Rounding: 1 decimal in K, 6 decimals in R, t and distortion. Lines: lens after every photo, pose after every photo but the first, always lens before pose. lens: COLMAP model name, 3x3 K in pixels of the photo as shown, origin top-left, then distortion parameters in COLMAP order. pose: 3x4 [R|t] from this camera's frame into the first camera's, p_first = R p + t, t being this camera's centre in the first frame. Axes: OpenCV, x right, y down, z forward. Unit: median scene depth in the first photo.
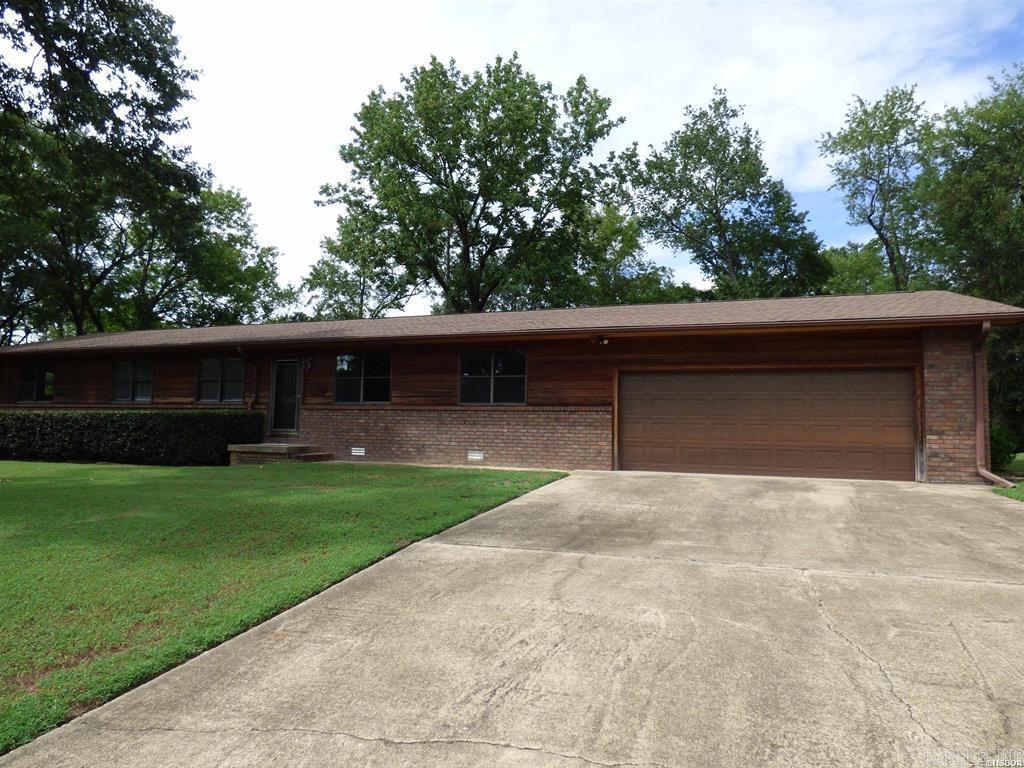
lens RADIAL K [[627.3, 0, 512.0], [0, 627.3, 384.0], [0, 0, 1]] dist [-0.019691, -0.000063]
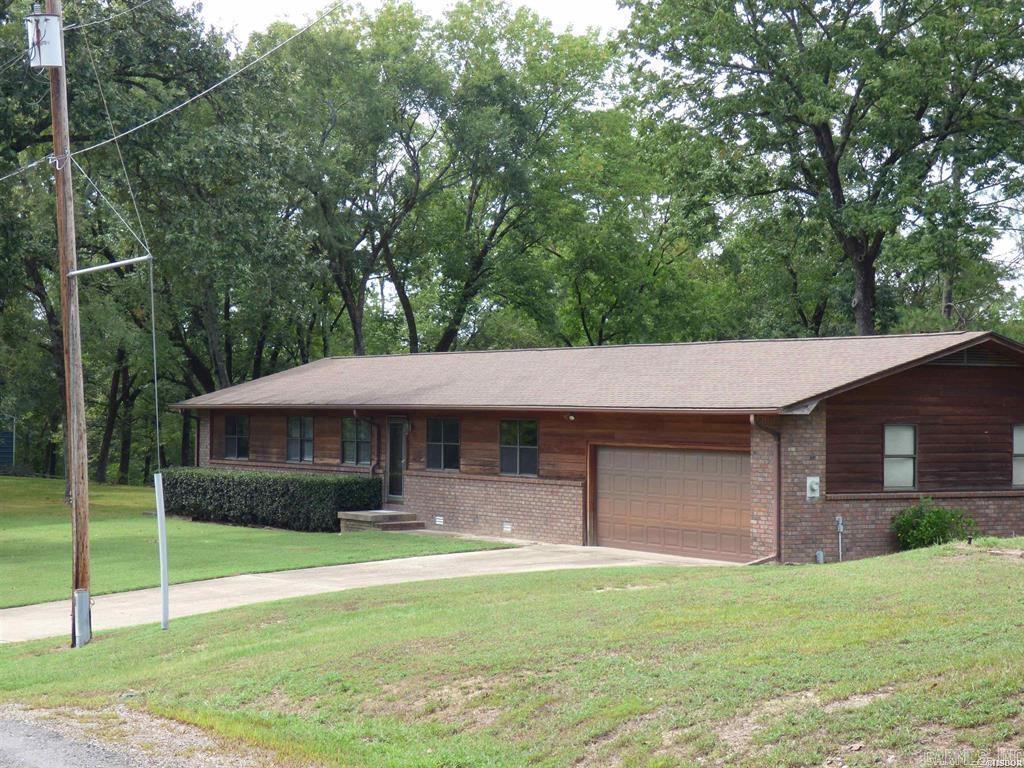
lens RADIAL K [[2078.9, 0, 512.0], [0, 2078.9, 384.0], [0, 0, 1]] dist [0.725088, 0.021032]
pose [[0.779986, -0.020902, -0.625448, 1.798340], [0.054265, 0.997936, 0.034323, -0.200284], [0.623440, -0.060712, 0.779510, -1.381245]]
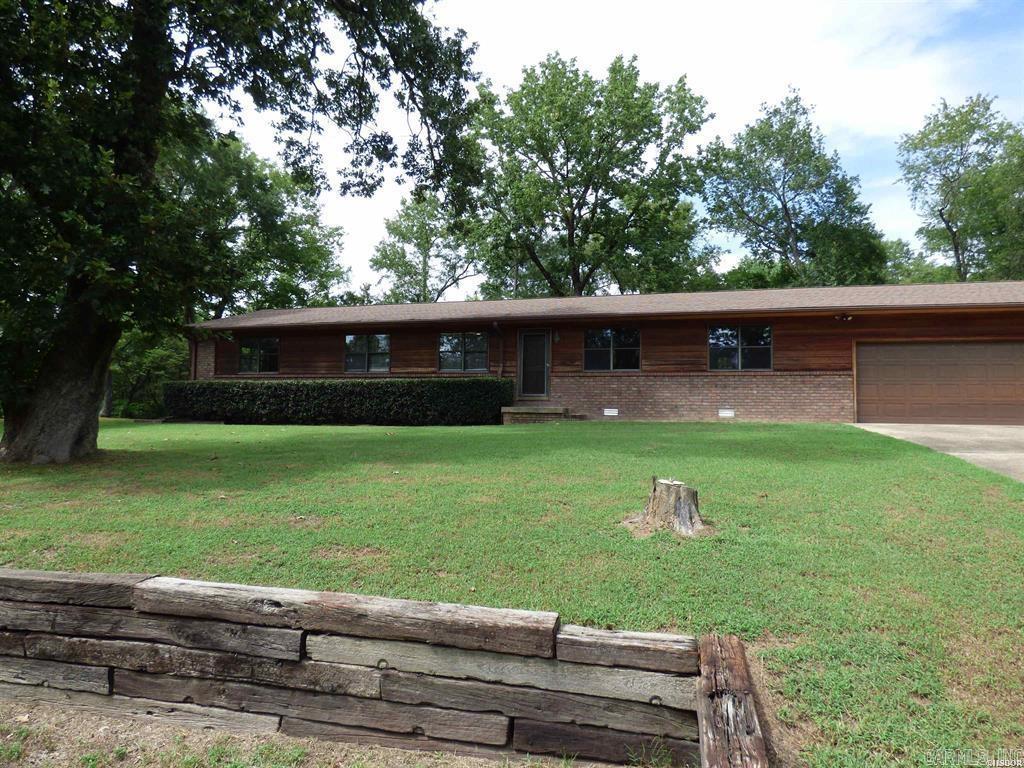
lens RADIAL K [[633.8, 0, 509.1], [0, 633.8, 380.4], [0, 0, 1]] dist [-0.007274, 0.002433]
pose [[0.997613, -0.003053, 0.068987, -0.498268], [0.001442, 0.999725, 0.023388, 0.020169], [-0.069040, -0.023233, 0.997343, -0.158124]]
